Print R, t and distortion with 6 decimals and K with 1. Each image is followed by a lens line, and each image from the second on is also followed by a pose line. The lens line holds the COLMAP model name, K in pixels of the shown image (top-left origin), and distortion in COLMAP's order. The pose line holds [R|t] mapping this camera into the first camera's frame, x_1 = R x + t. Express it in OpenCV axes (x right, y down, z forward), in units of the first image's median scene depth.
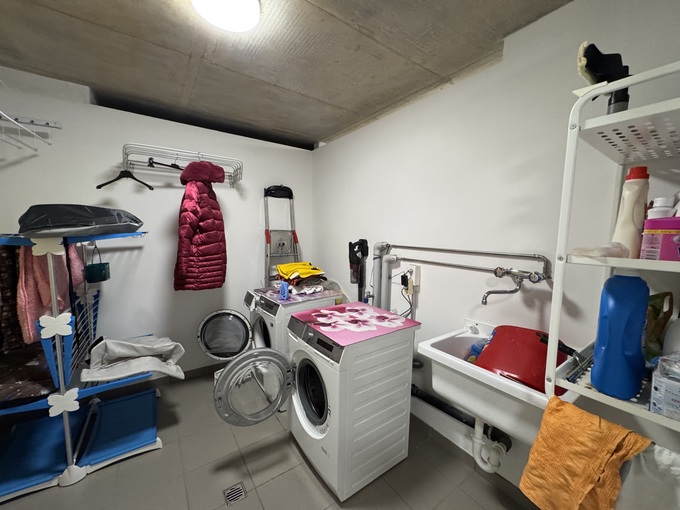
lens RADIAL K [[271.6, 0, 340.0], [0, 271.6, 255.0], [0, 0, 1]] dist [-0.002897, 0.000424]
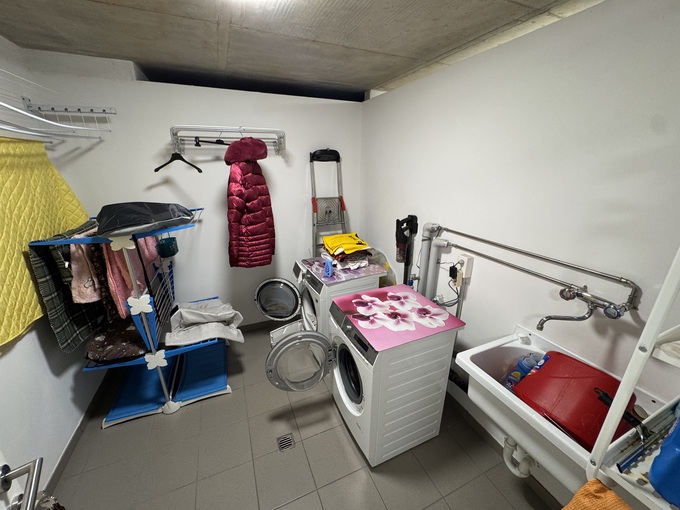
lens RADIAL K [[271.6, 0, 340.0], [0, 271.6, 255.0], [0, 0, 1]] dist [-0.002897, 0.000424]
pose [[0.979060, 0.049223, -0.197530, 0.041636], [-0.001335, 0.971859, 0.235561, -0.183585], [0.203567, -0.230365, 0.951574, 0.059979]]
